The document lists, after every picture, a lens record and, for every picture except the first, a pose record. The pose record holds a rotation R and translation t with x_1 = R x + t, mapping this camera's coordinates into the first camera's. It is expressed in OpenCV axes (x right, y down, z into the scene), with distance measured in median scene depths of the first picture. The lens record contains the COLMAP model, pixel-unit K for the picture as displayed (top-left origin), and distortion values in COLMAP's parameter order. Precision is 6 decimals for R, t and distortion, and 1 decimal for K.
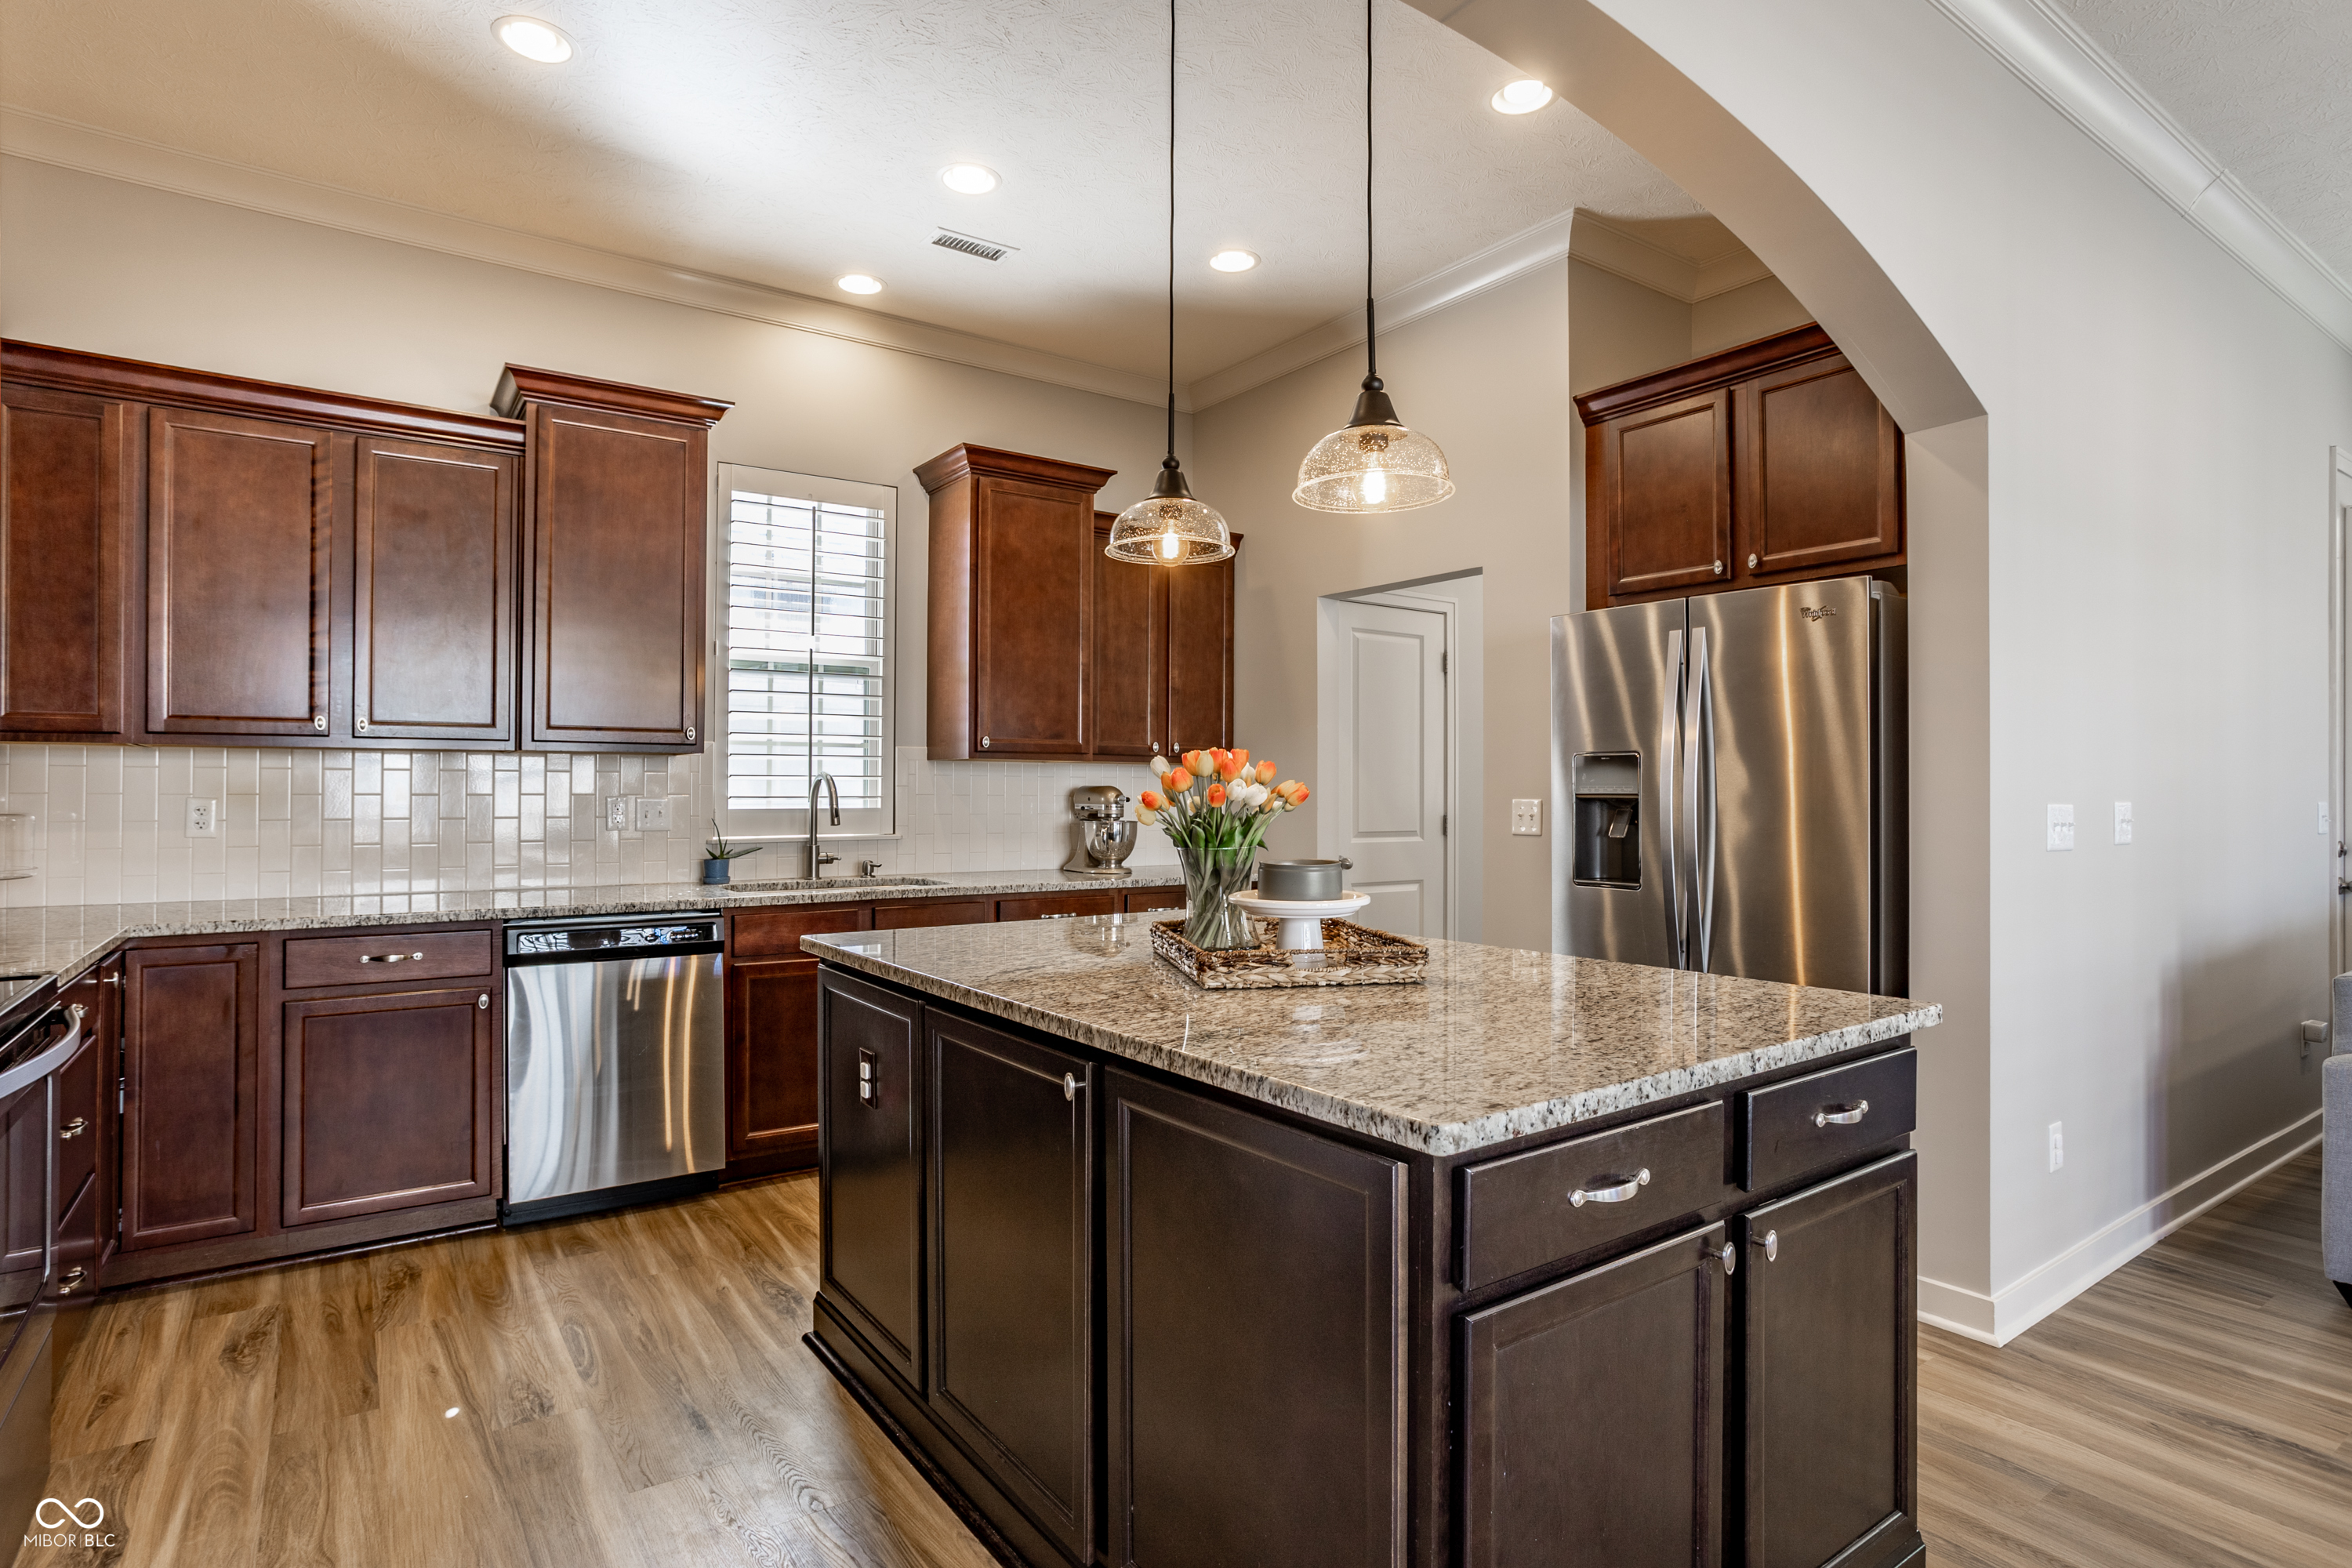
lens RADIAL K [[1197.5, 0, 1179.7], [0, 1197.5, 774.8], [0, 0, 1]] dist [0.011817, 0.000424]
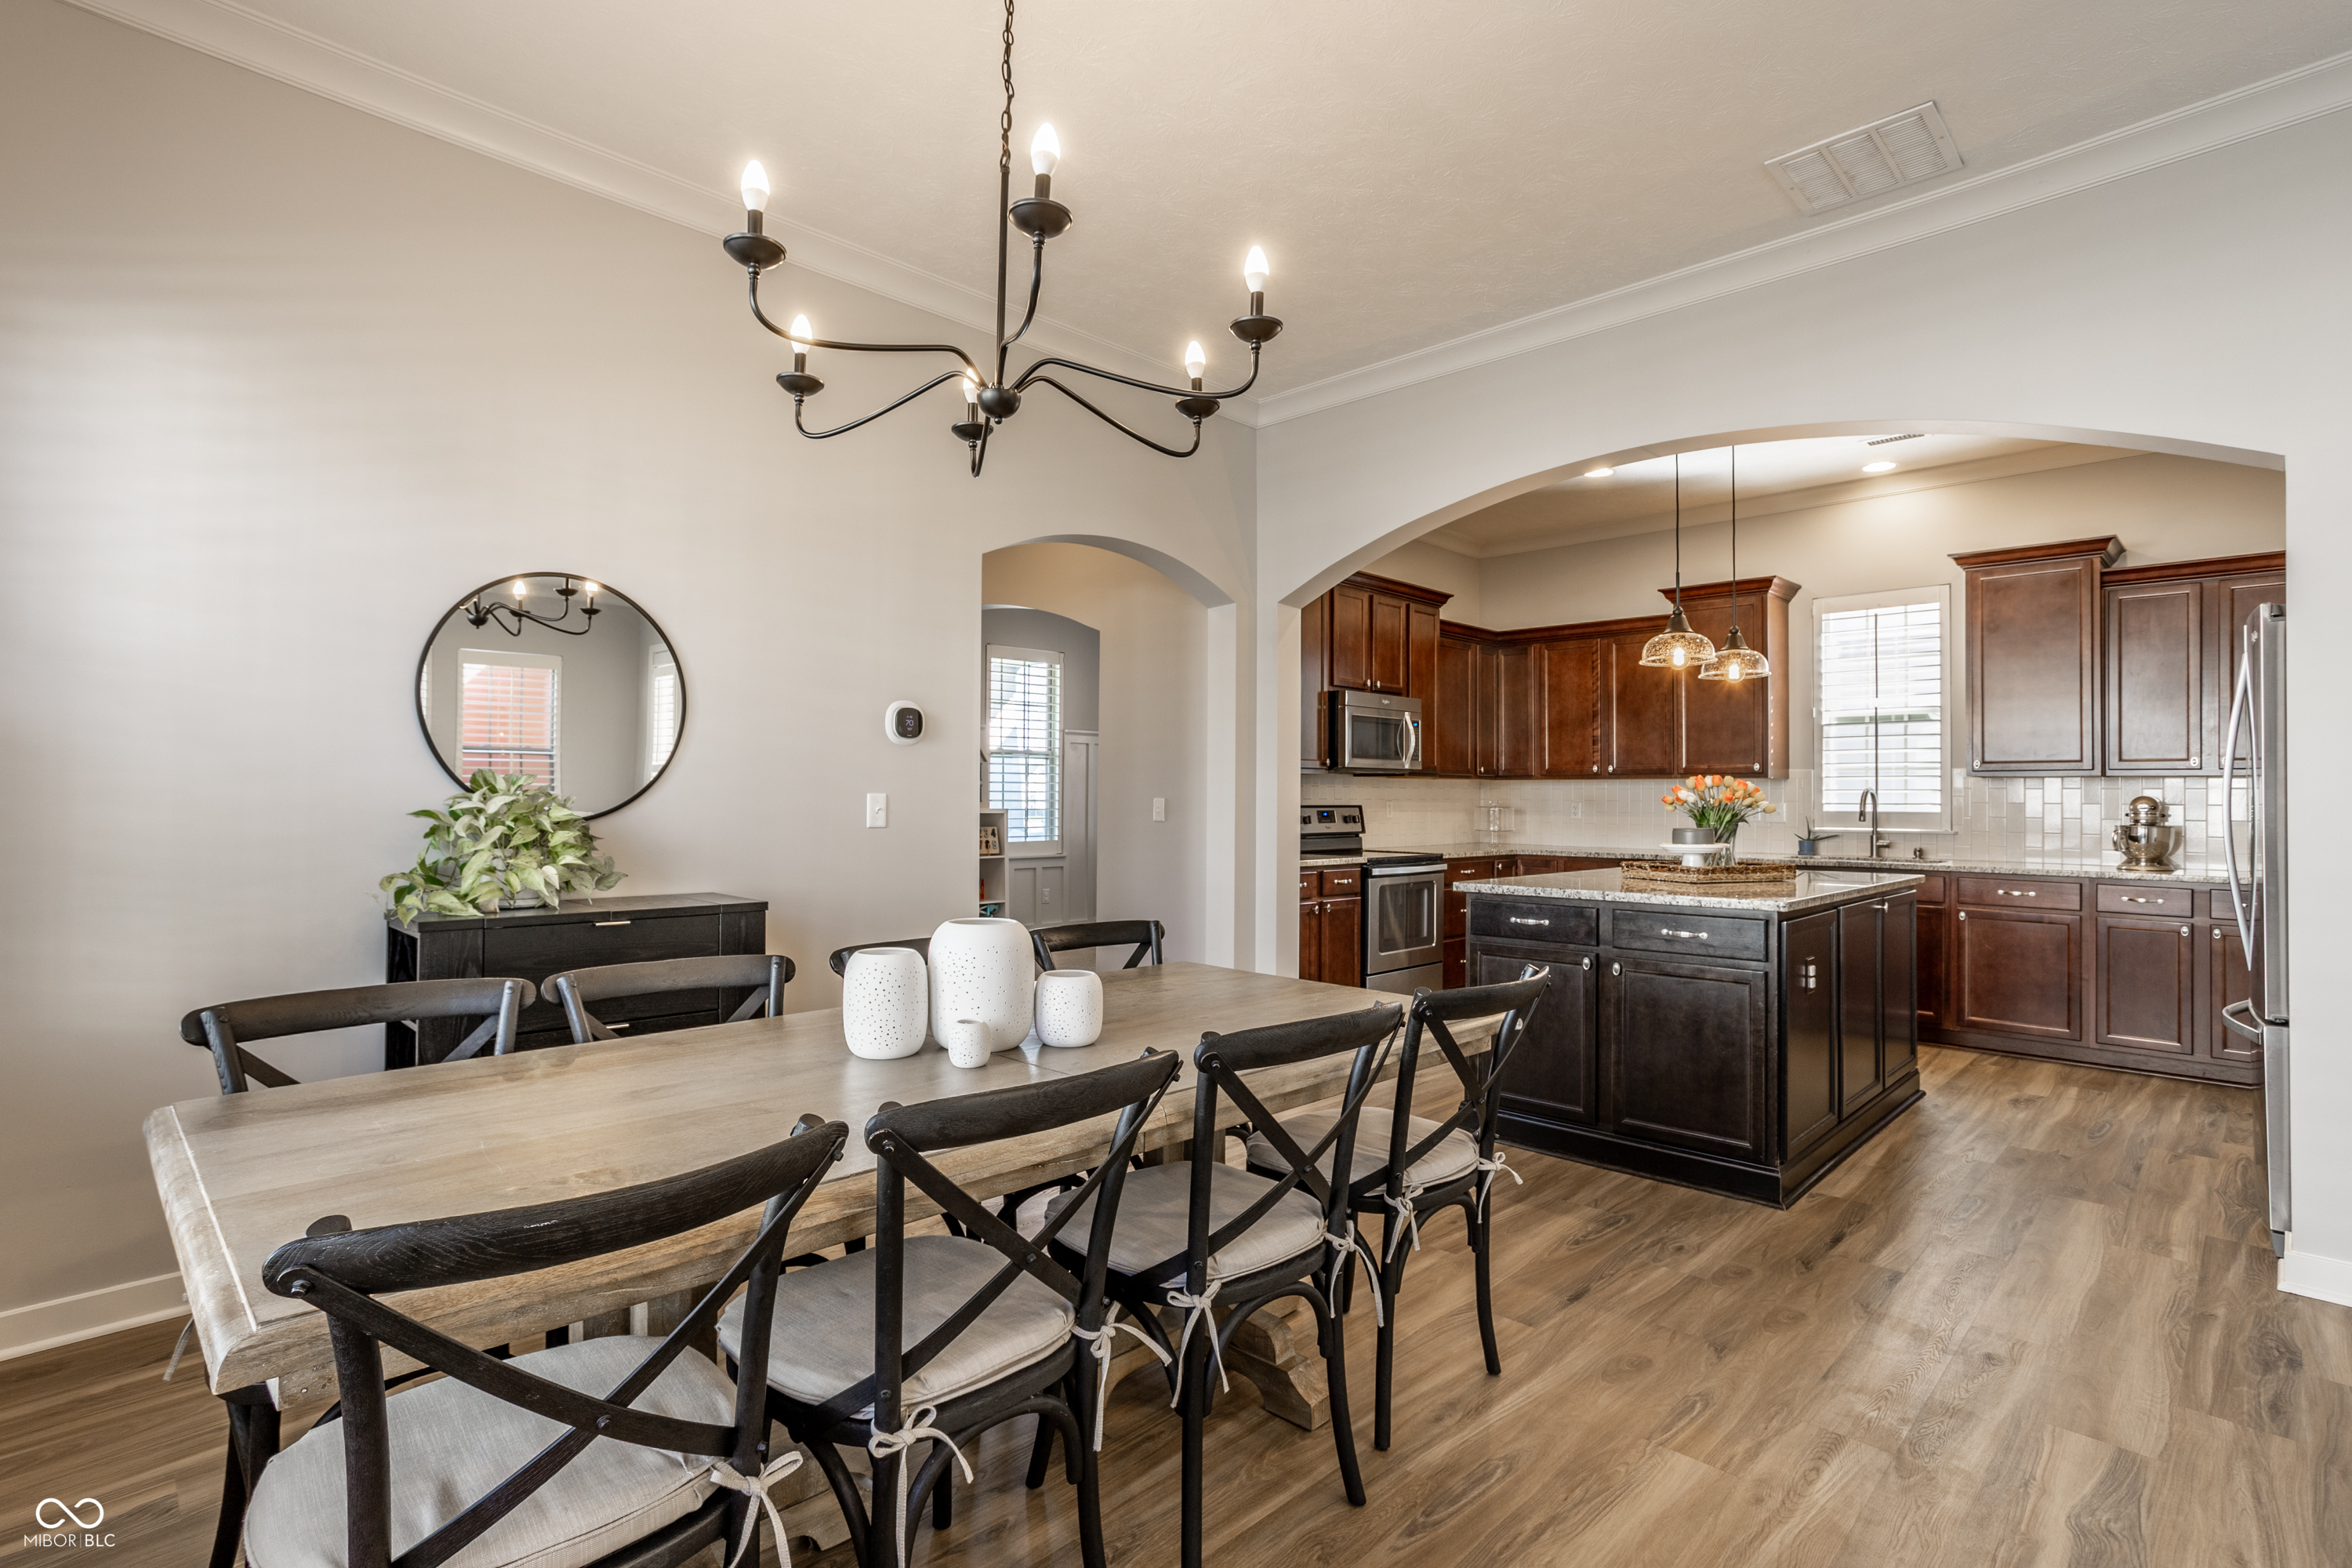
lens RADIAL K [[1121.9, 0, 1166.4], [0, 1121.9, 785.8], [0, 0, 1]] dist [-0.081877, 0.045559]
pose [[0.163110, -0.014243, -0.986505, 1.168334], [0.000851, 0.999897, -0.014296, 0.018428], [0.986607, 0.001492, 0.163106, -0.135541]]
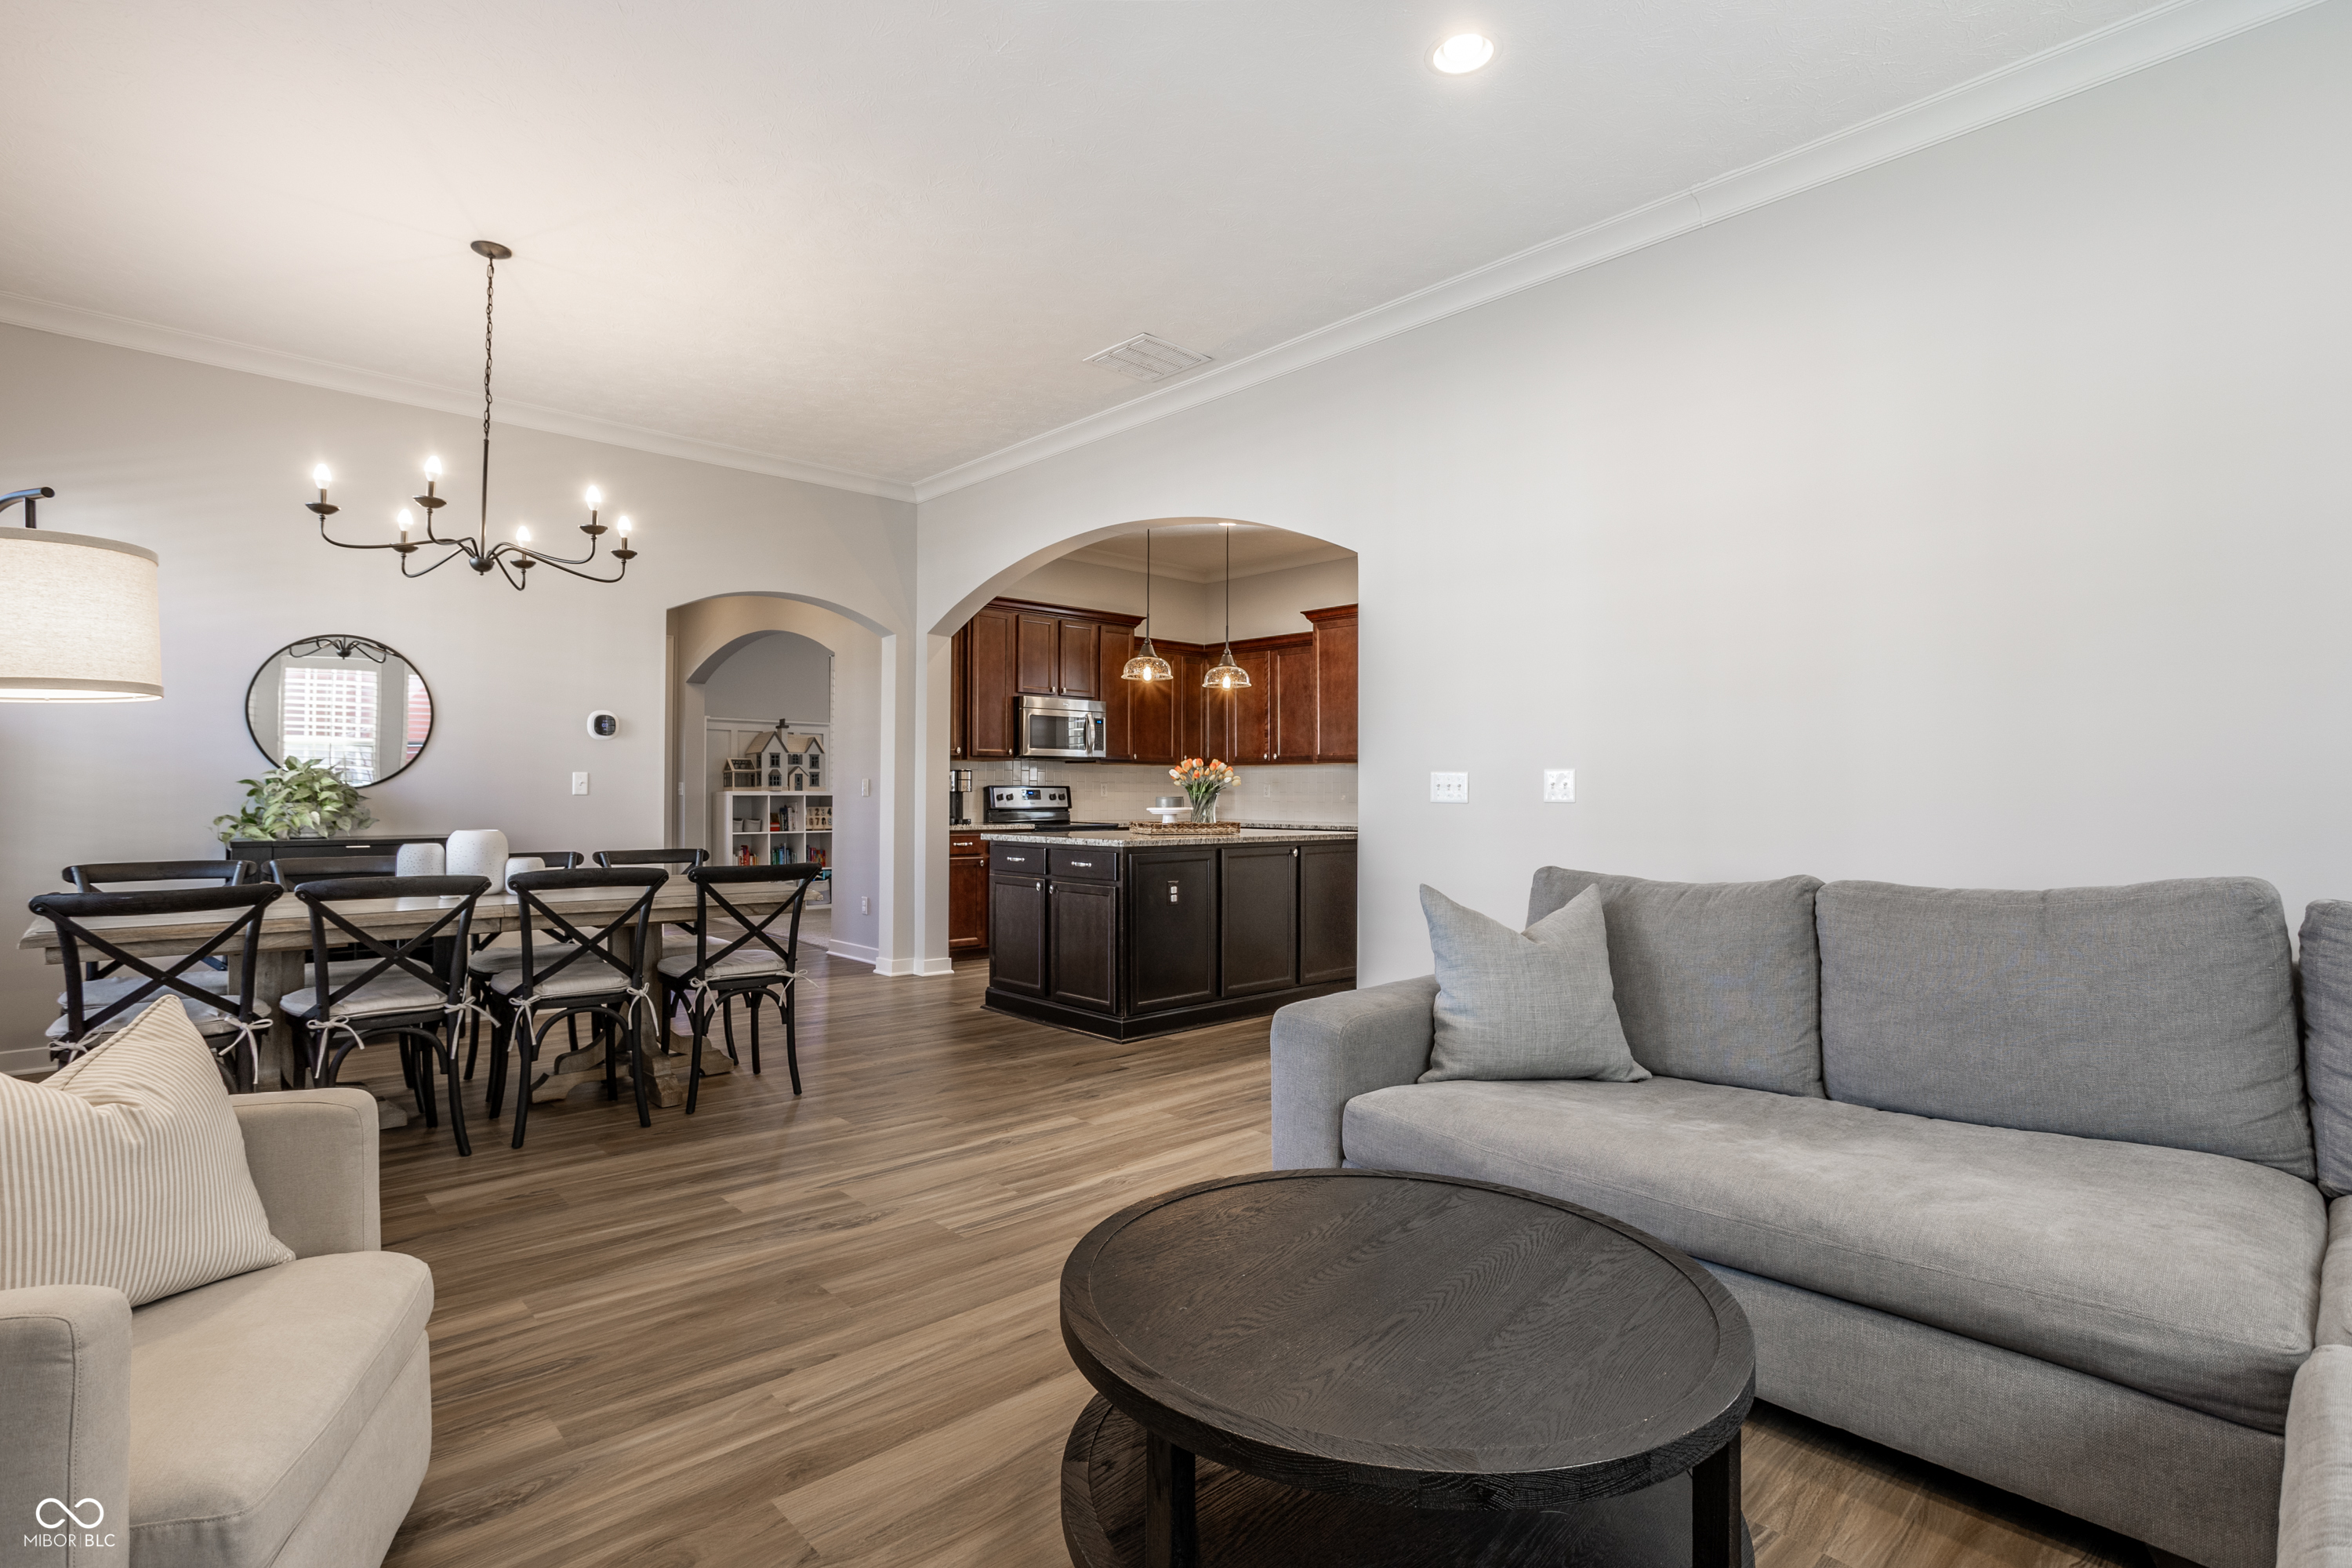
lens RADIAL K [[1130.3, 0, 1164.5], [0, 1130.3, 777.7], [0, 0, 1]] dist [-0.051077, 0.032664]
pose [[0.120479, -0.016690, -0.992576, 1.776914], [0.003091, 0.999860, -0.016437, 0.047631], [0.992711, -0.001088, 0.120514, 0.410348]]
